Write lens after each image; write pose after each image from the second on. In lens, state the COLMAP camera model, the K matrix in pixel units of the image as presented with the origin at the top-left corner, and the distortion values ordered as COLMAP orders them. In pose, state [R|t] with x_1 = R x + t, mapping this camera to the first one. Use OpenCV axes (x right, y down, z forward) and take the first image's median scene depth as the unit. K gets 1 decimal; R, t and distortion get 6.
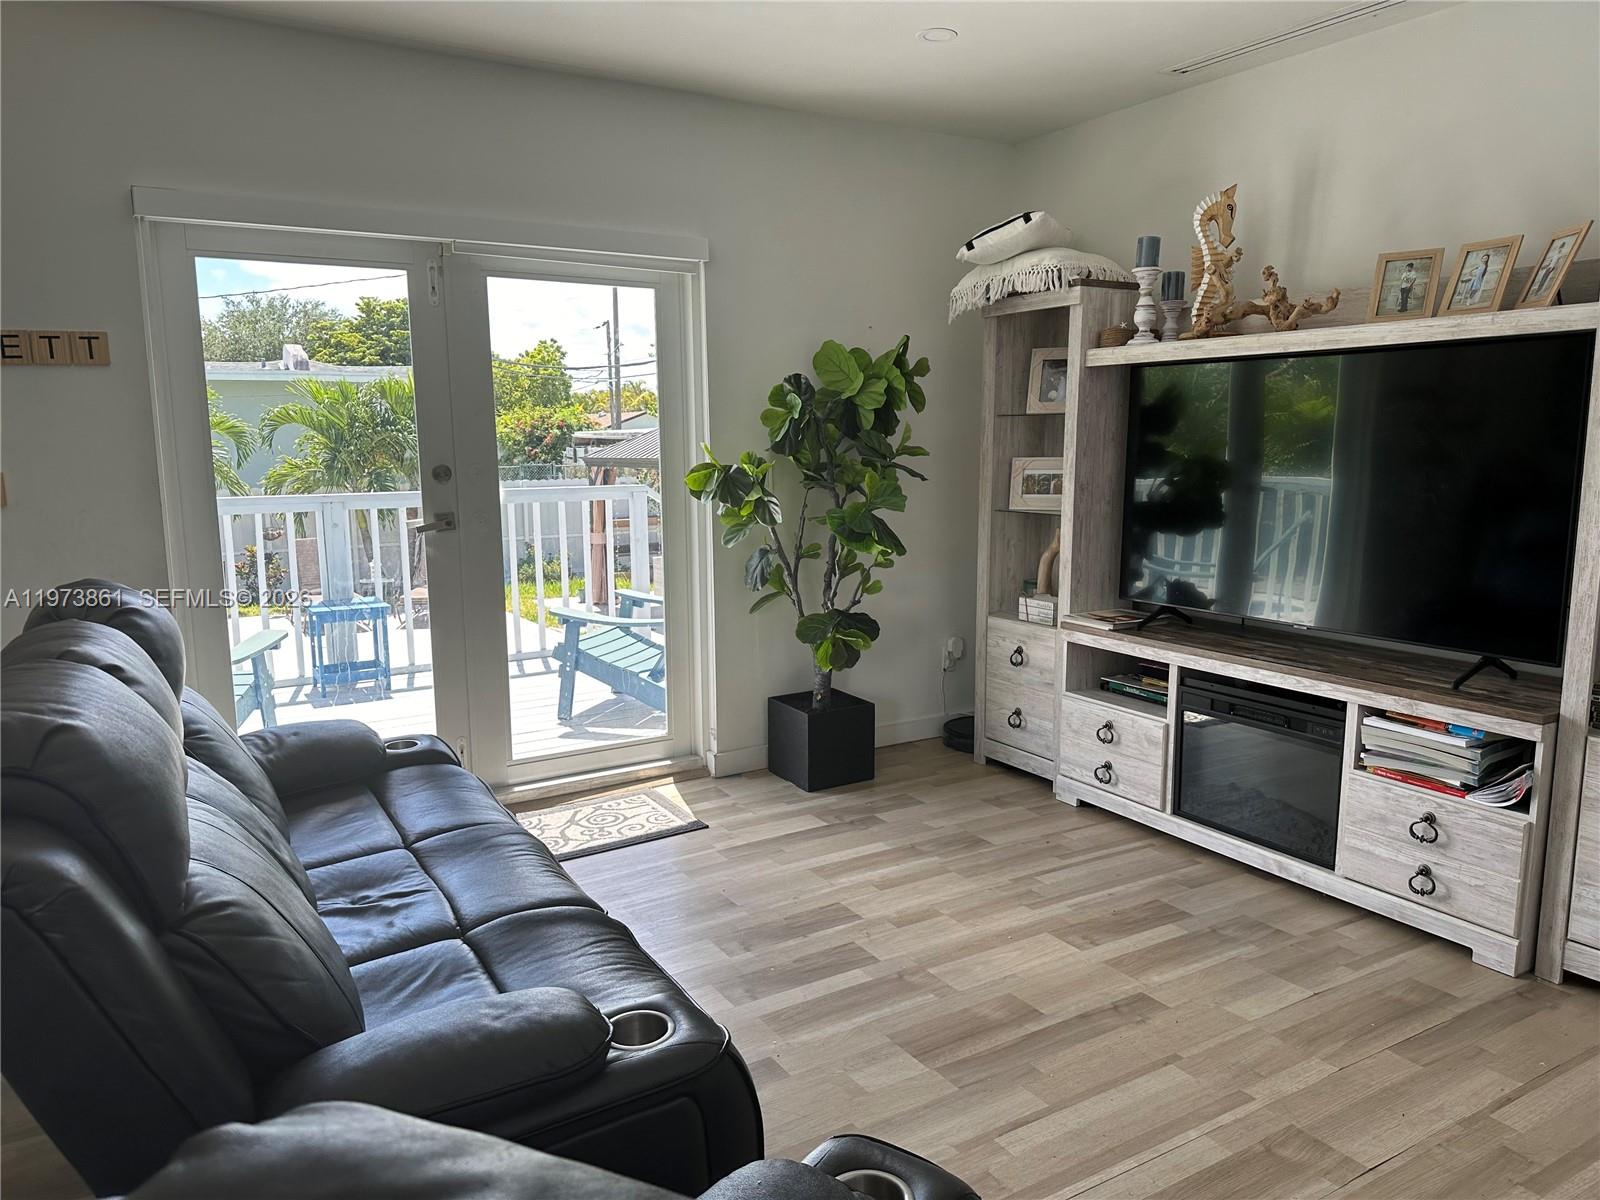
lens RADIAL K [[1134.4, 0, 800.3], [0, 1134.4, 609.1], [0, 0, 1]] dist [0.060650, -0.086871]
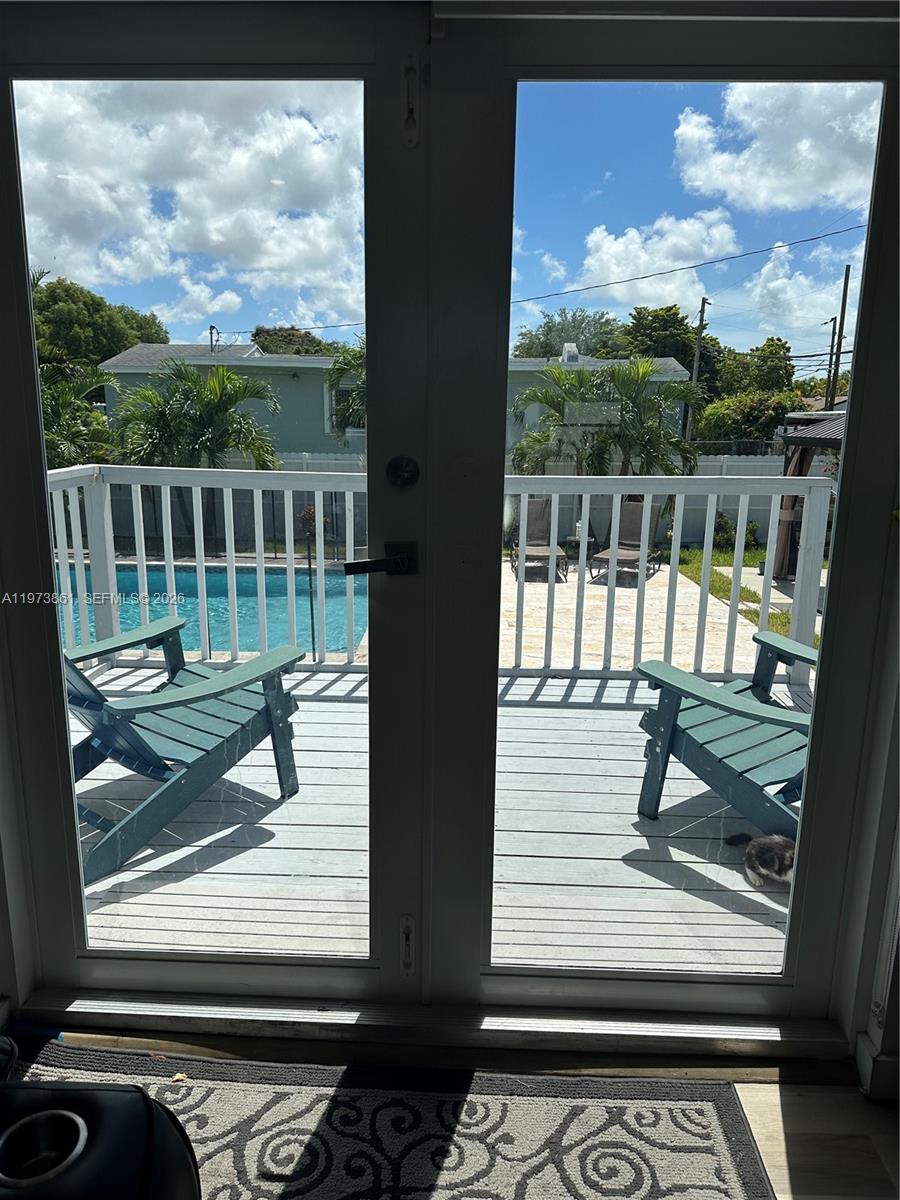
lens RADIAL K [[850.8, 0, 431.2], [0, 850.8, 603.2], [0, 0, 1]] dist [0.060650, -0.086871]
pose [[0.833890, 0.137793, -0.534453, -0.069103], [-0.102789, 0.990165, 0.094907, -0.091460], [0.542274, -0.024206, 0.839853, 0.631108]]
